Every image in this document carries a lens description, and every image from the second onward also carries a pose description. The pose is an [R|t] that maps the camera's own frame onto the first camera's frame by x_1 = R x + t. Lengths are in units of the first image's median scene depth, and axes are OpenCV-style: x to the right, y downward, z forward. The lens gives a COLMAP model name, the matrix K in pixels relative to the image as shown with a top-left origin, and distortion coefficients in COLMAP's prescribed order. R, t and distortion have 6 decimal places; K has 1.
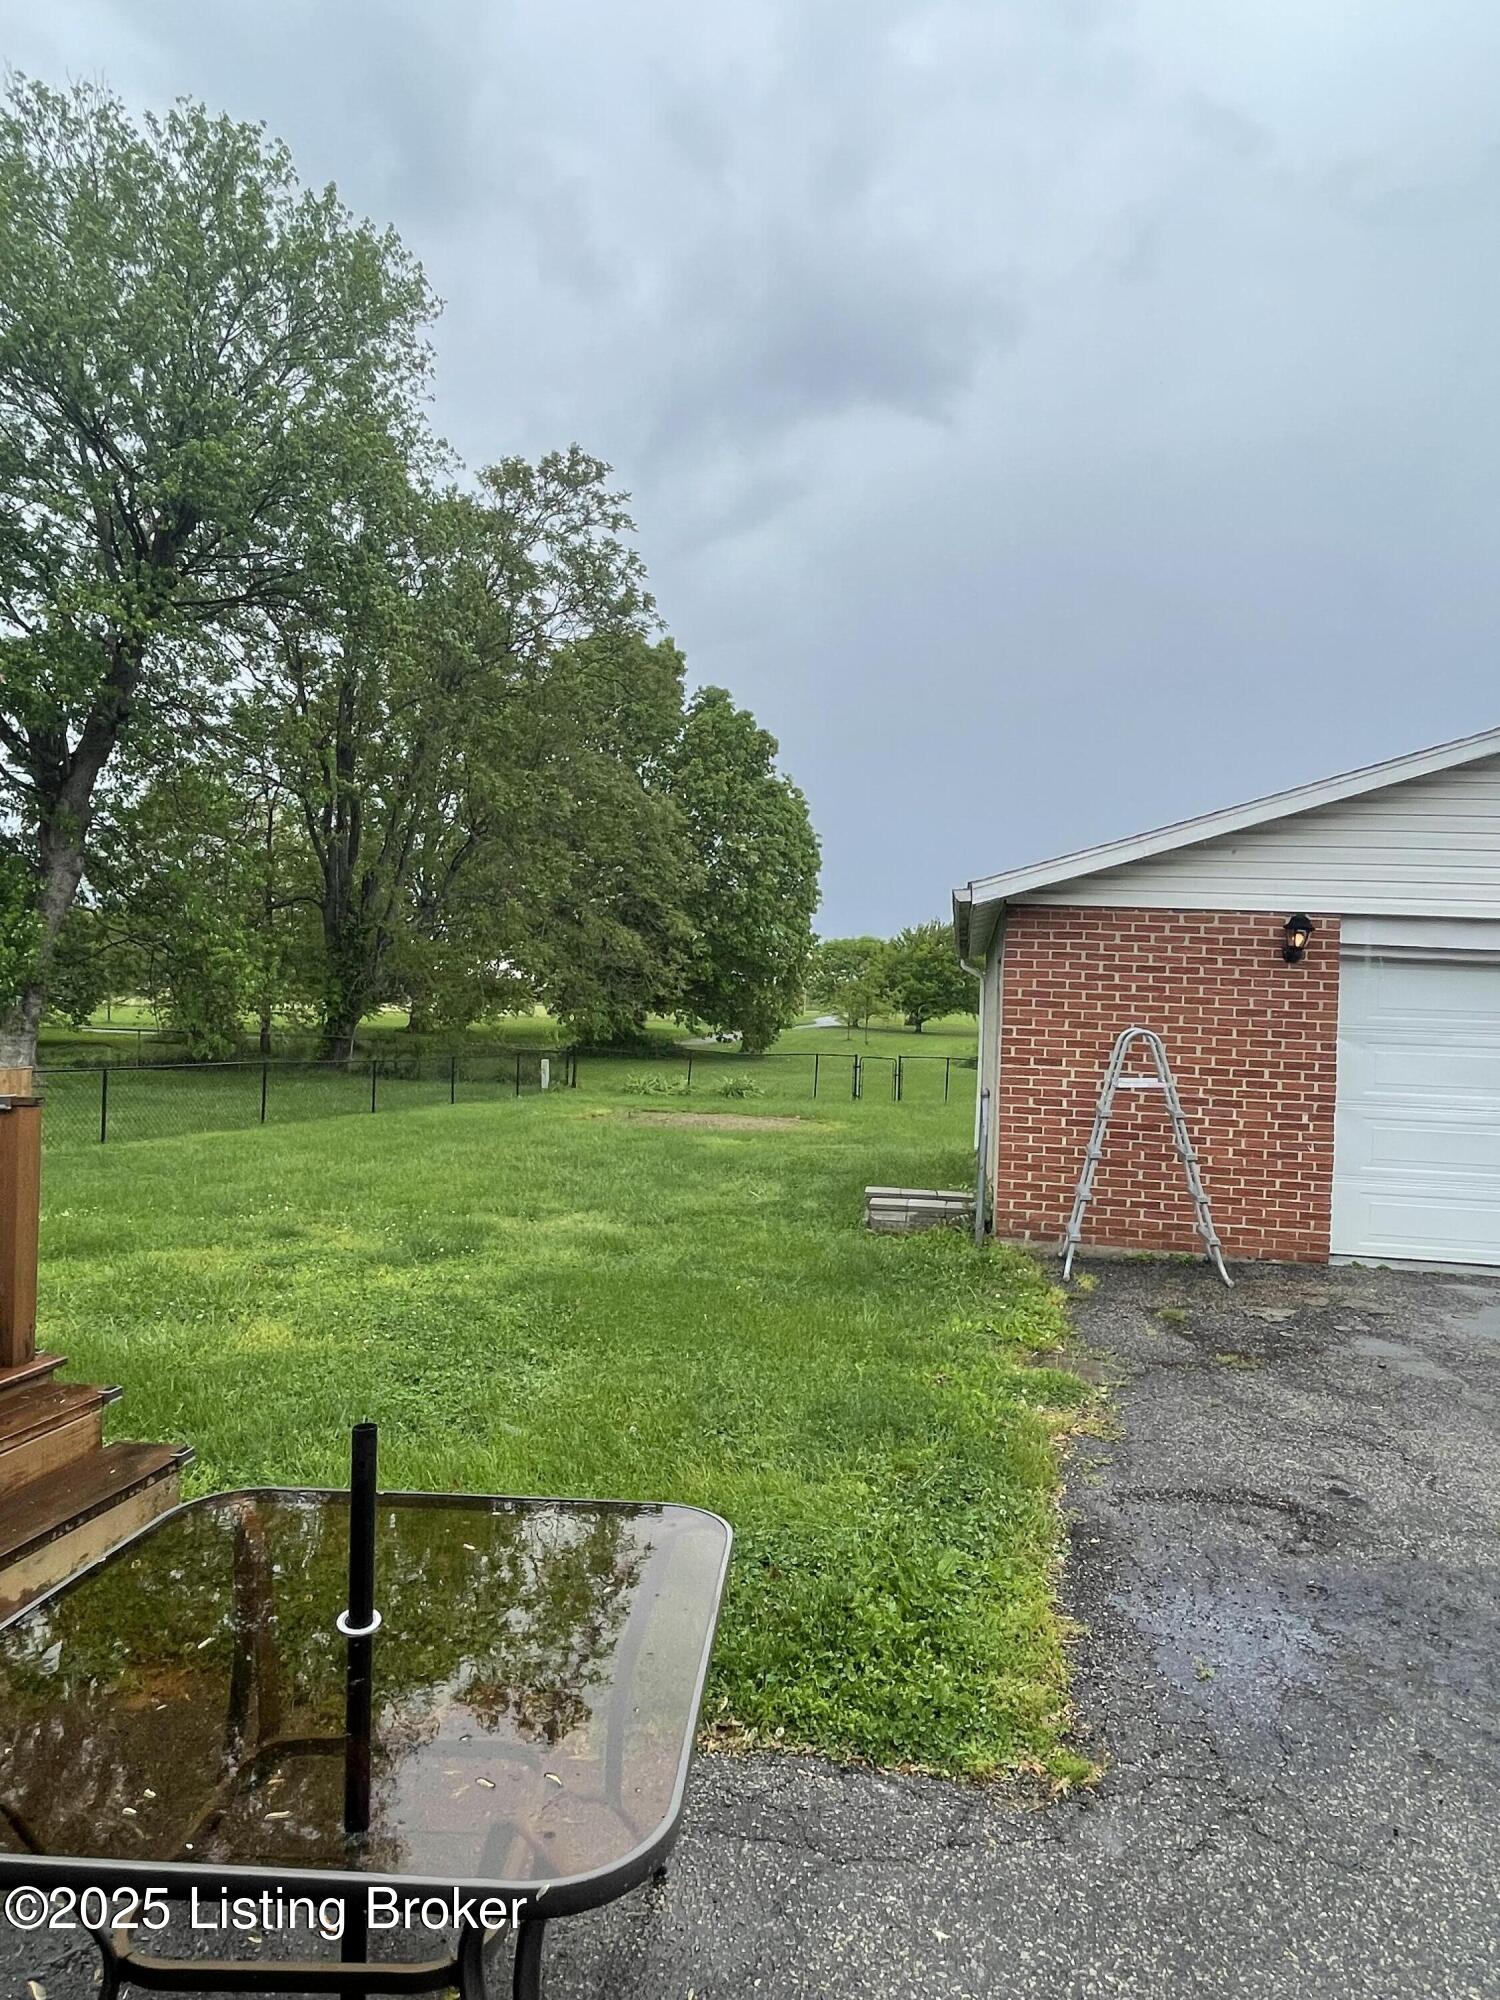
lens RADIAL K [[1175.2, 0, 750.0], [0, 1175.2, 1000.0], [0, 0, 1]] dist [-0.002707, -0.002095]
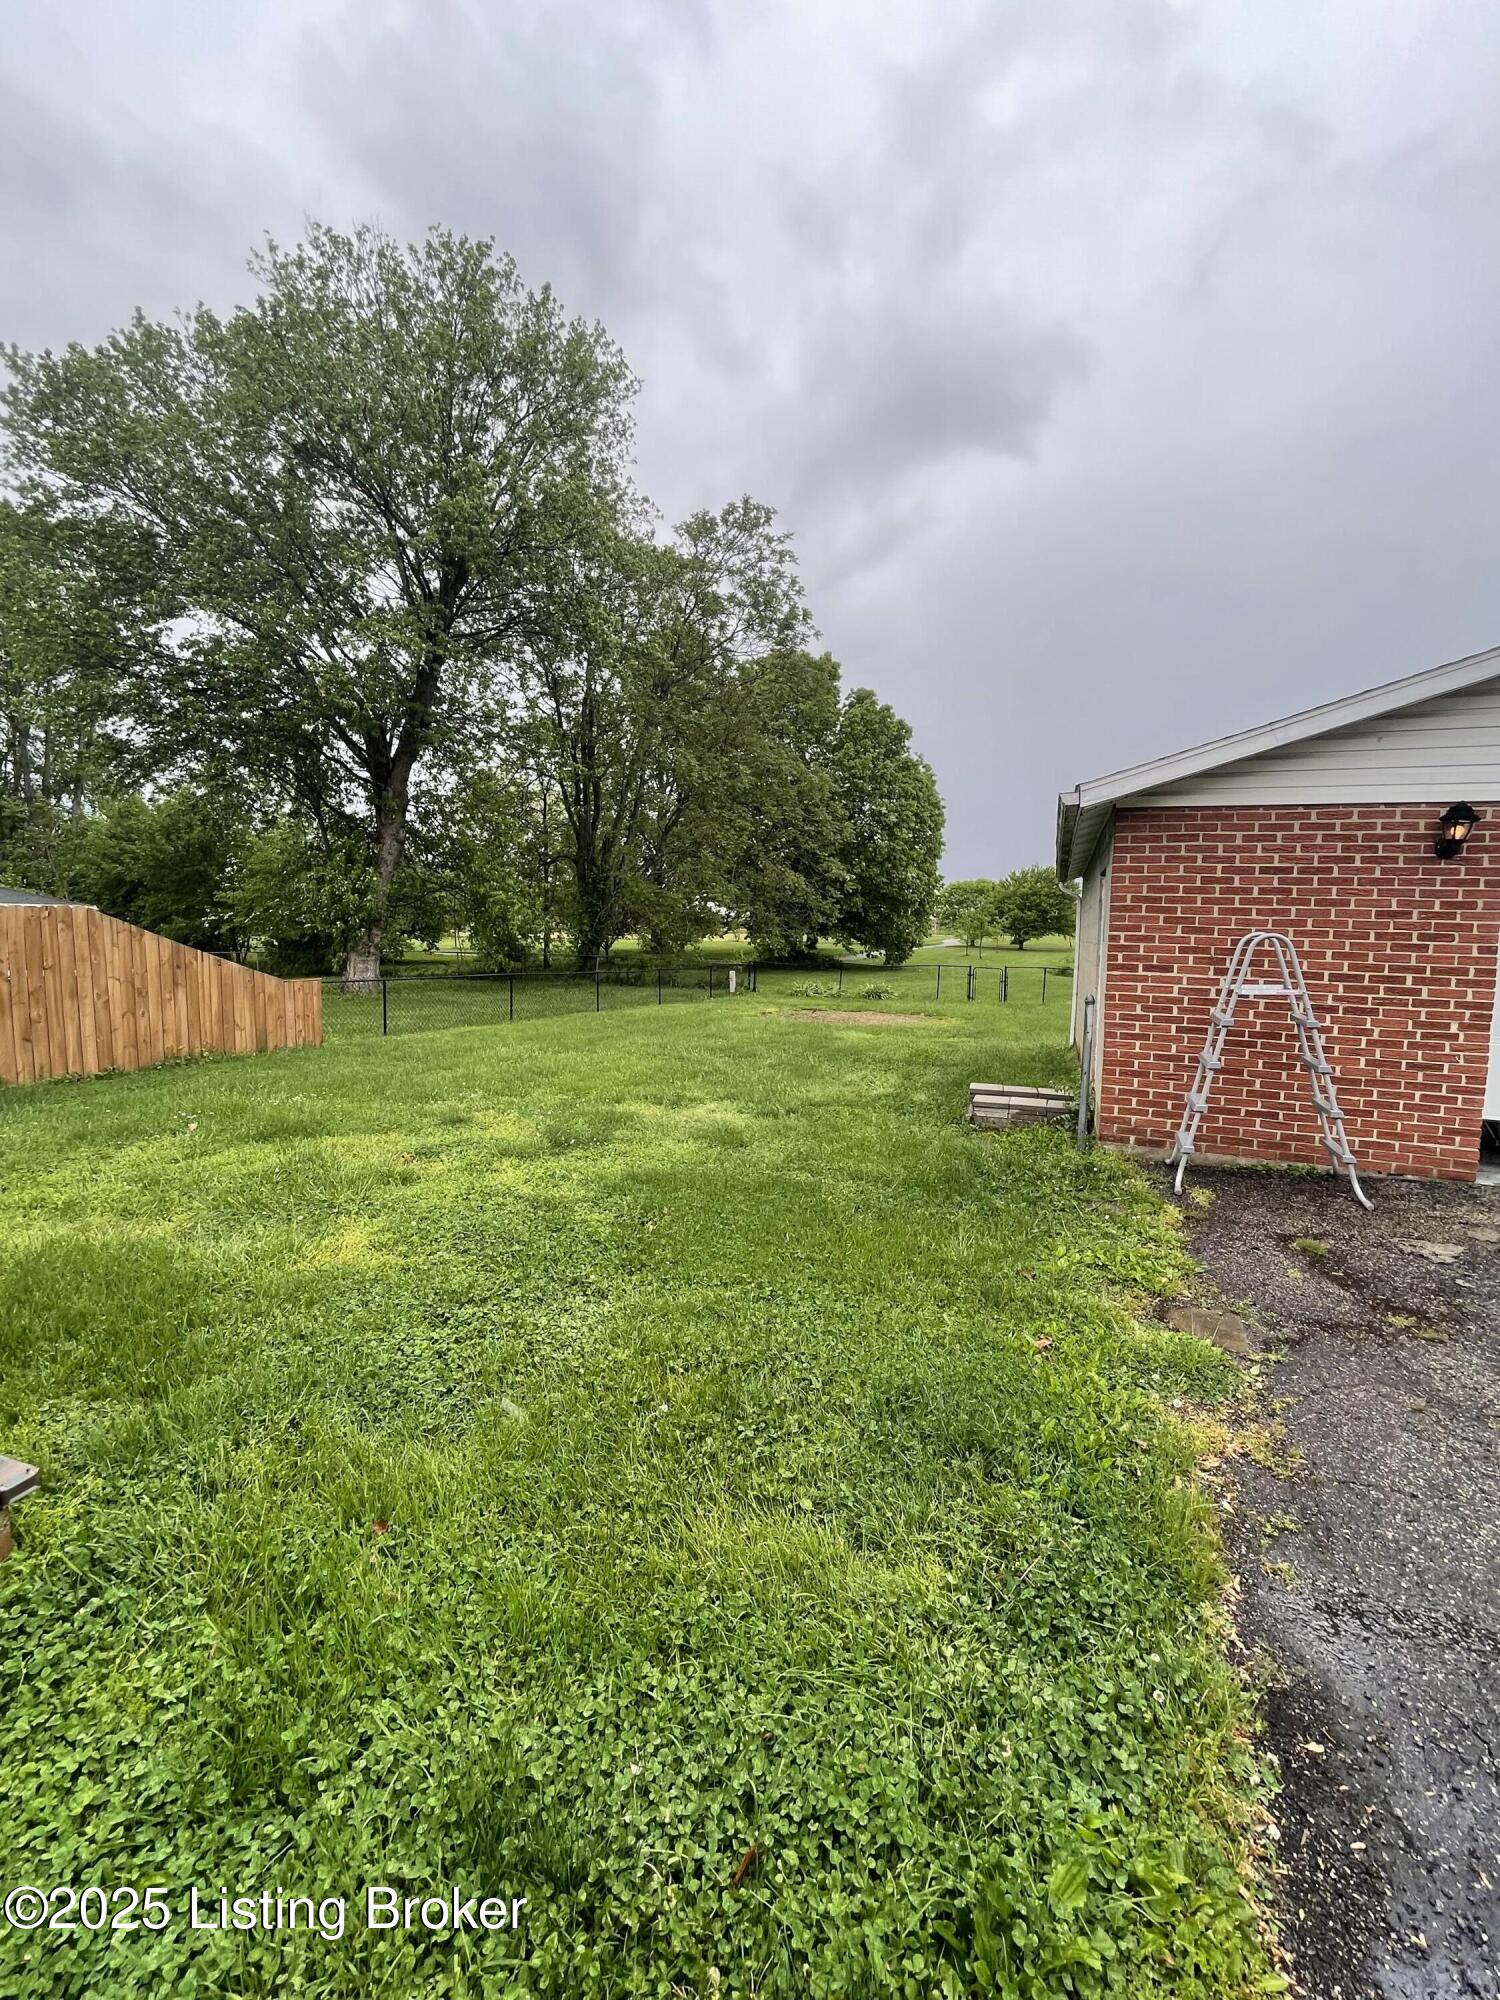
lens RADIAL K [[810.7, 0, 760.3], [0, 810.7, 991.9], [0, 0, 1]] dist [-0.002444, 0.000054]
pose [[0.985794, -0.001996, -0.167945, 0.020017], [0.014774, 0.997084, 0.074868, 0.008425], [0.167305, -0.076285, 0.982949, 0.141383]]
